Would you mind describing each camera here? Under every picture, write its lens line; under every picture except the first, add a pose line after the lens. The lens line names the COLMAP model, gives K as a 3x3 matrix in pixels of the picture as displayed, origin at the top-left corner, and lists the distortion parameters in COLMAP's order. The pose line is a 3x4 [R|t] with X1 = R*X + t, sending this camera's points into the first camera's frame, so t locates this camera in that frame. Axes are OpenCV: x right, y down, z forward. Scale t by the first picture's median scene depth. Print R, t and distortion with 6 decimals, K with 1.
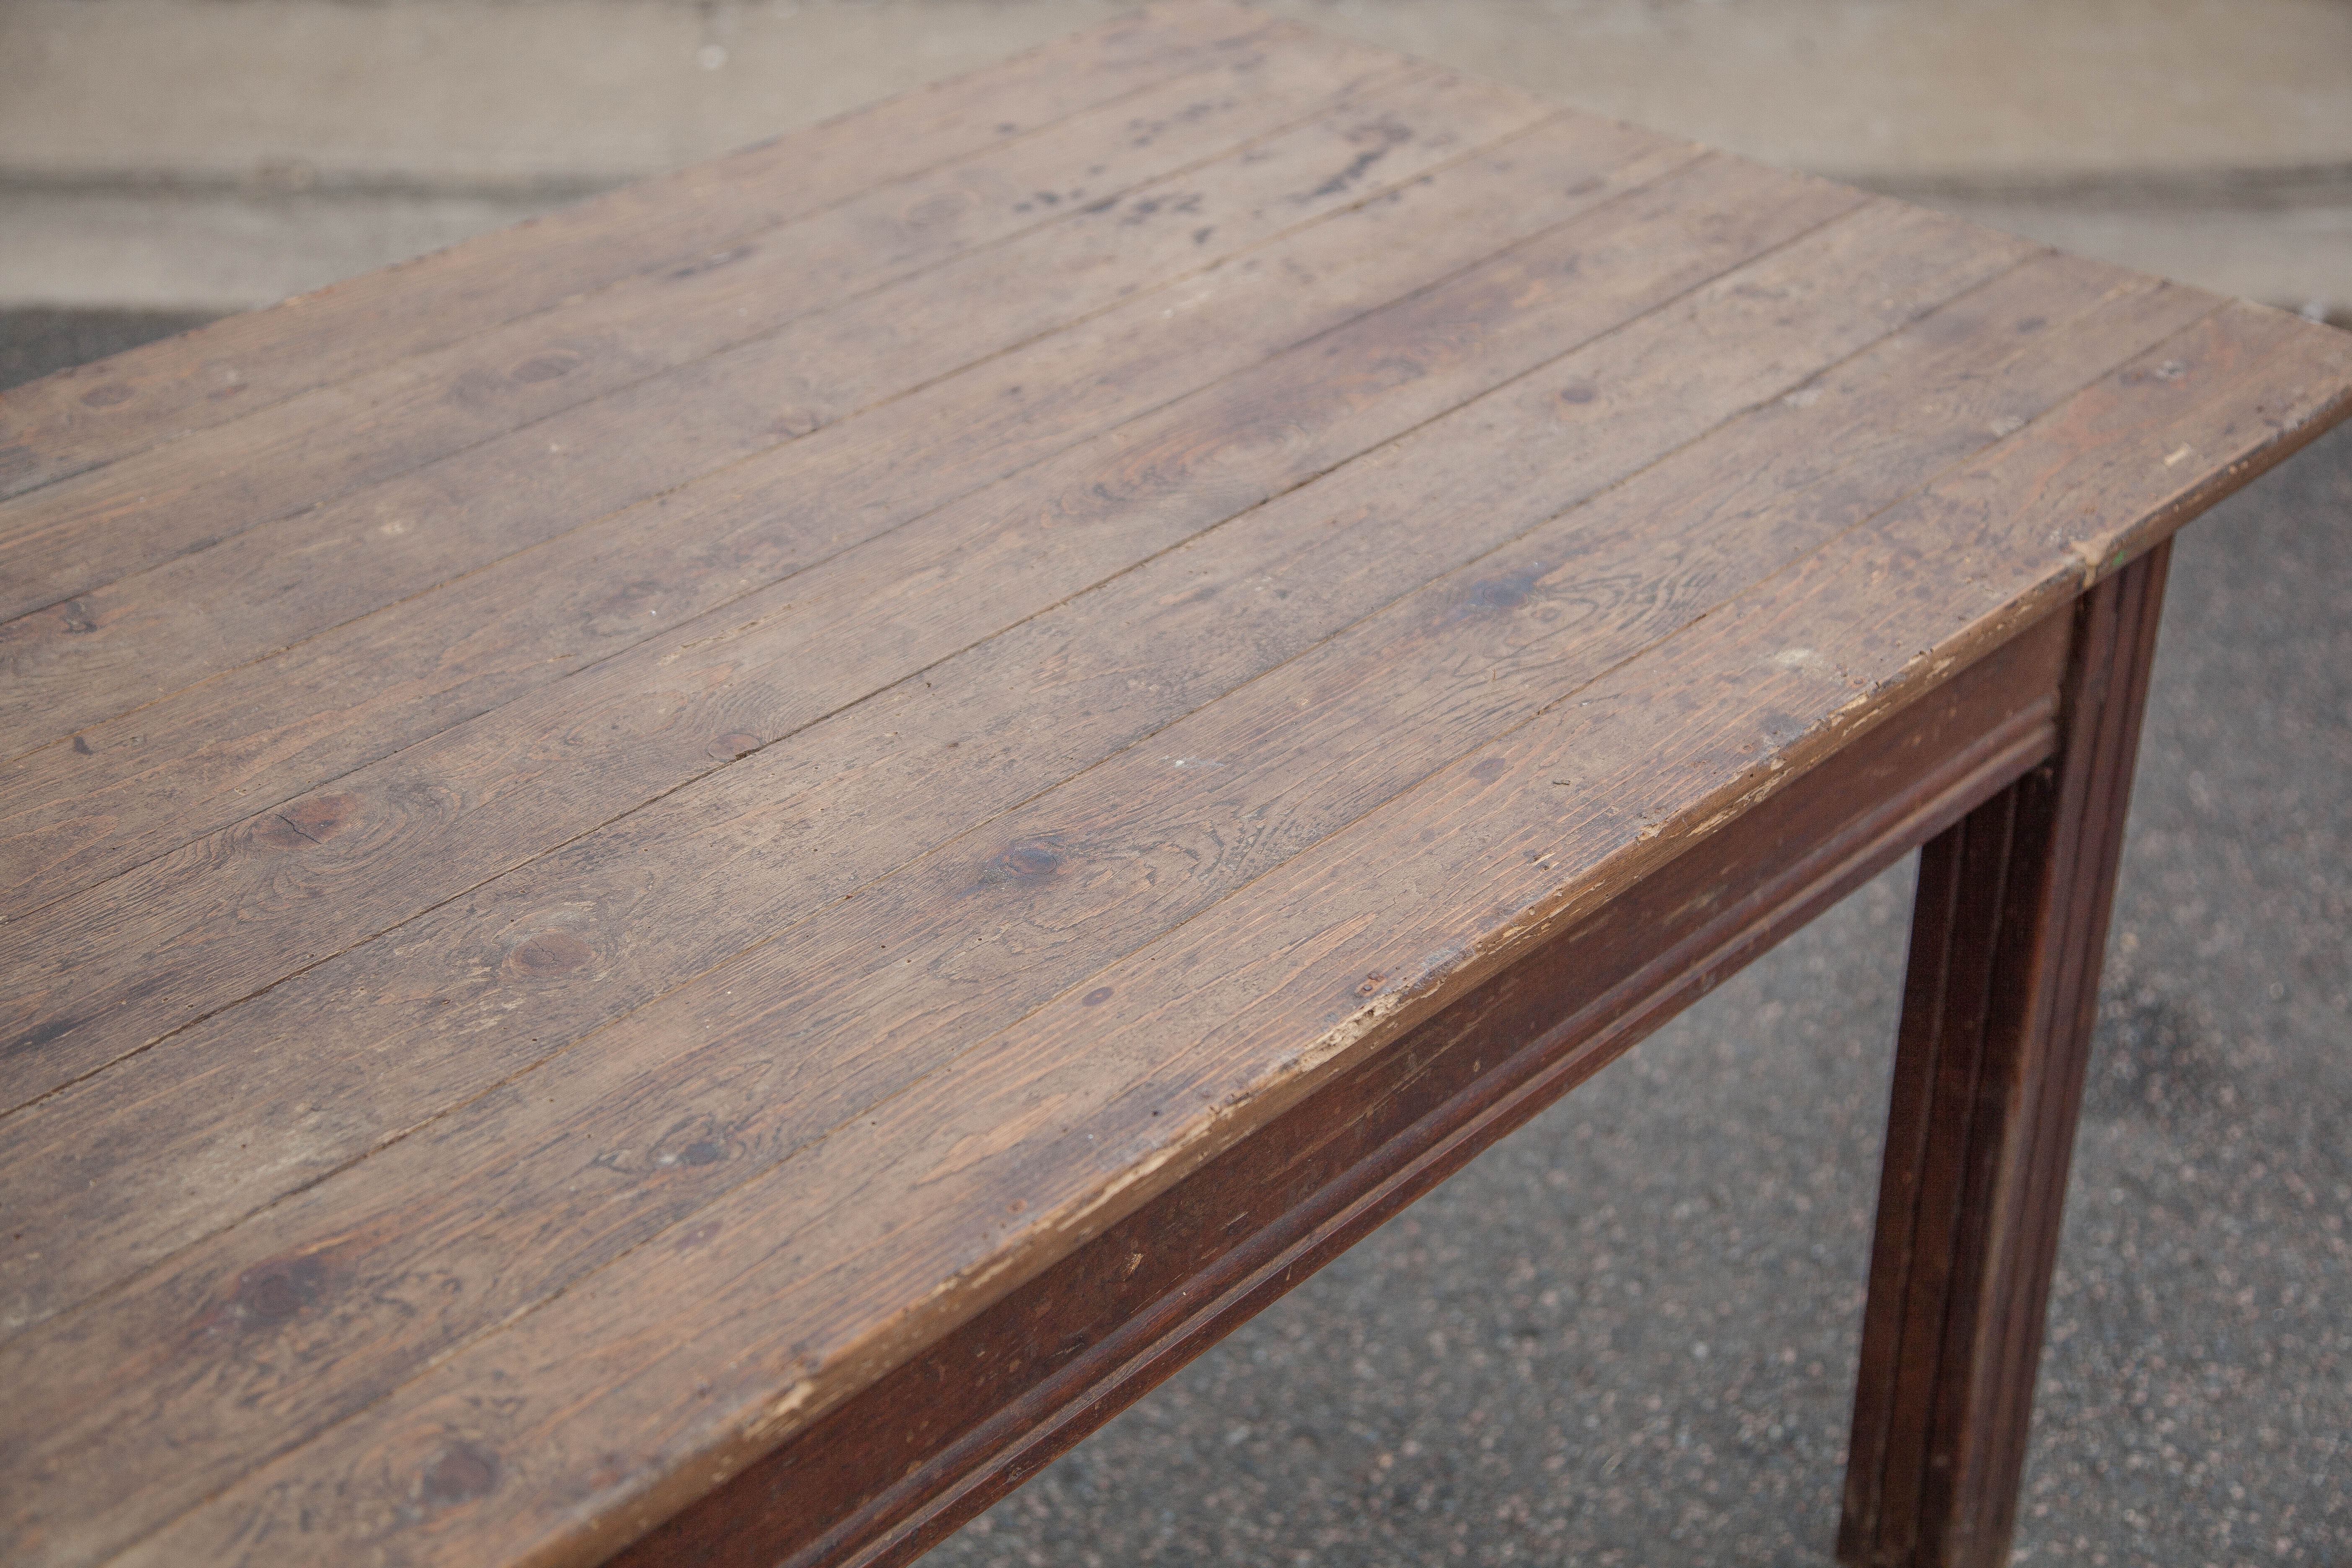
lens RADIAL K [[3293.1, 0, 1176.0], [0, 3293.1, 784.0], [0, 0, 1]] dist [0.125132, 0.058772]
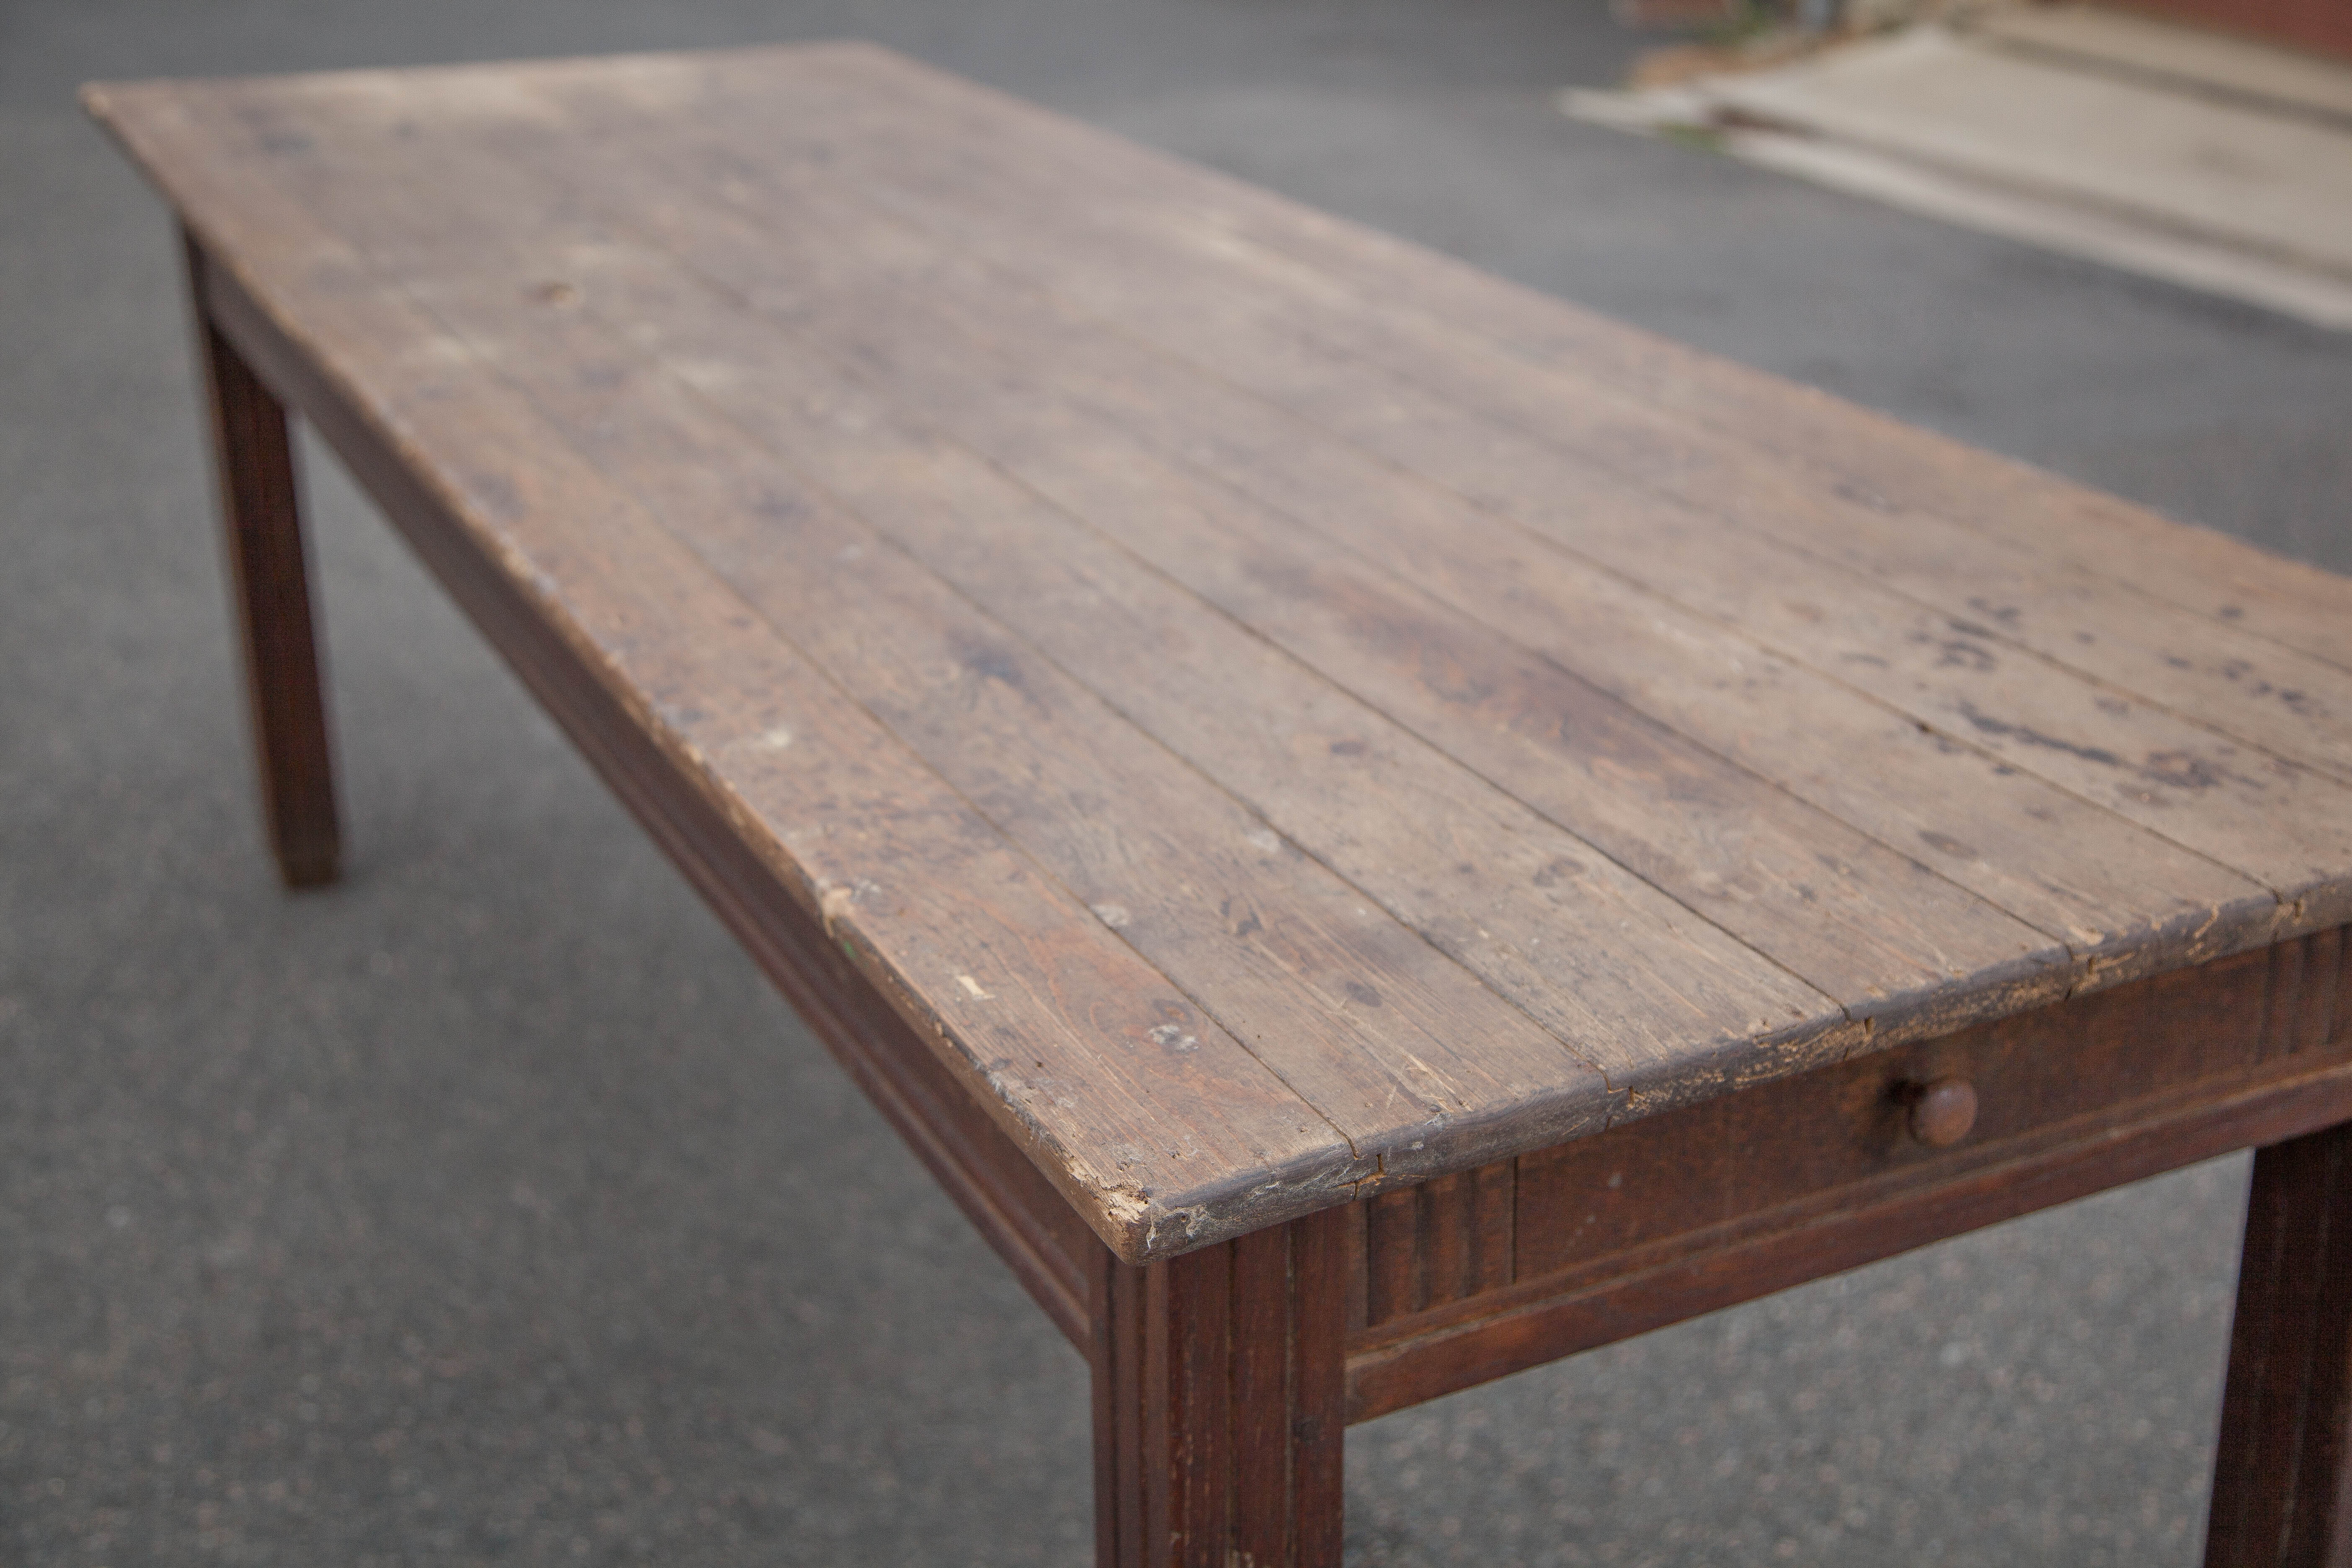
lens RADIAL K [[2855.7, 0, 1236.5], [0, 2855.7, 785.2], [0, 0, 1]] dist [0.014212, 0.402948]
pose [[-0.325954, 0.389370, -0.861478, 0.822104], [-0.466322, 0.726456, 0.504783, -0.496011], [0.822373, 0.566262, -0.055220, 0.992066]]
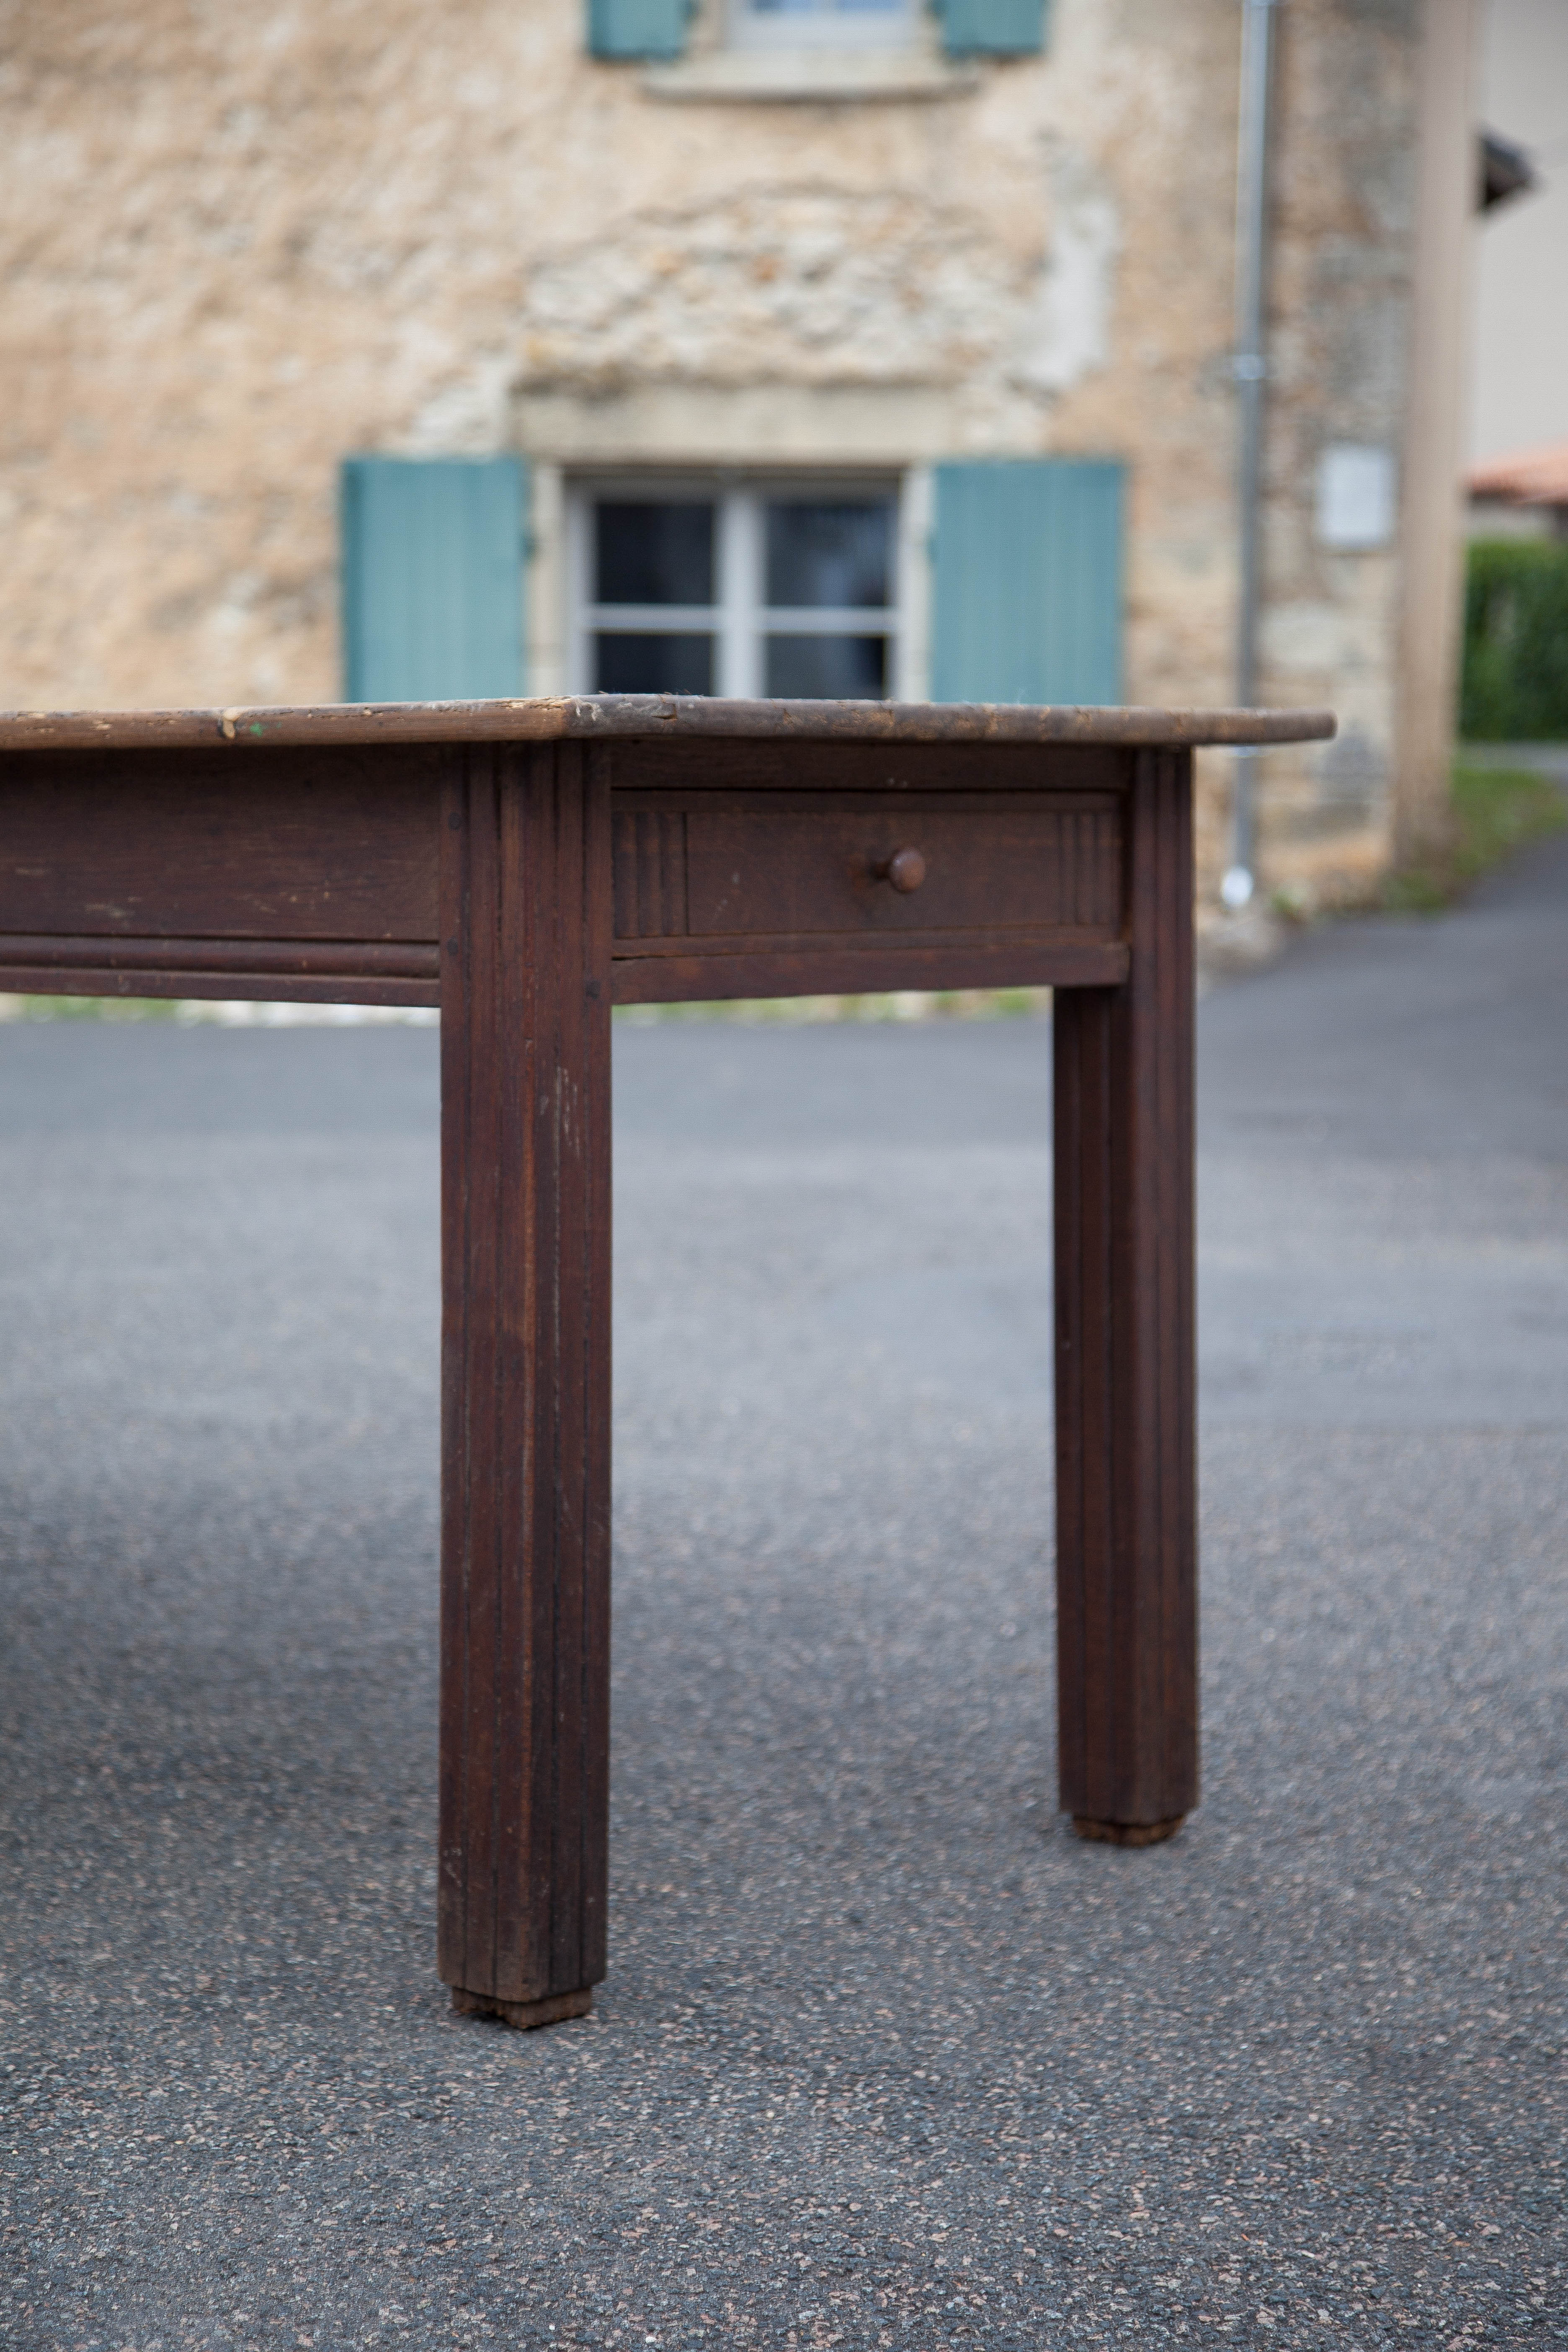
lens RADIAL K [[4770.5, 0, 784.0], [0, 4770.5, 1176.0], [0, 0, 1]] dist [0.378710, -0.091315]
pose [[0.077157, 0.089544, -0.992990, 2.117864], [-0.505141, 0.862178, 0.038498, -0.087459], [0.859581, 0.498629, 0.111755, 0.949876]]
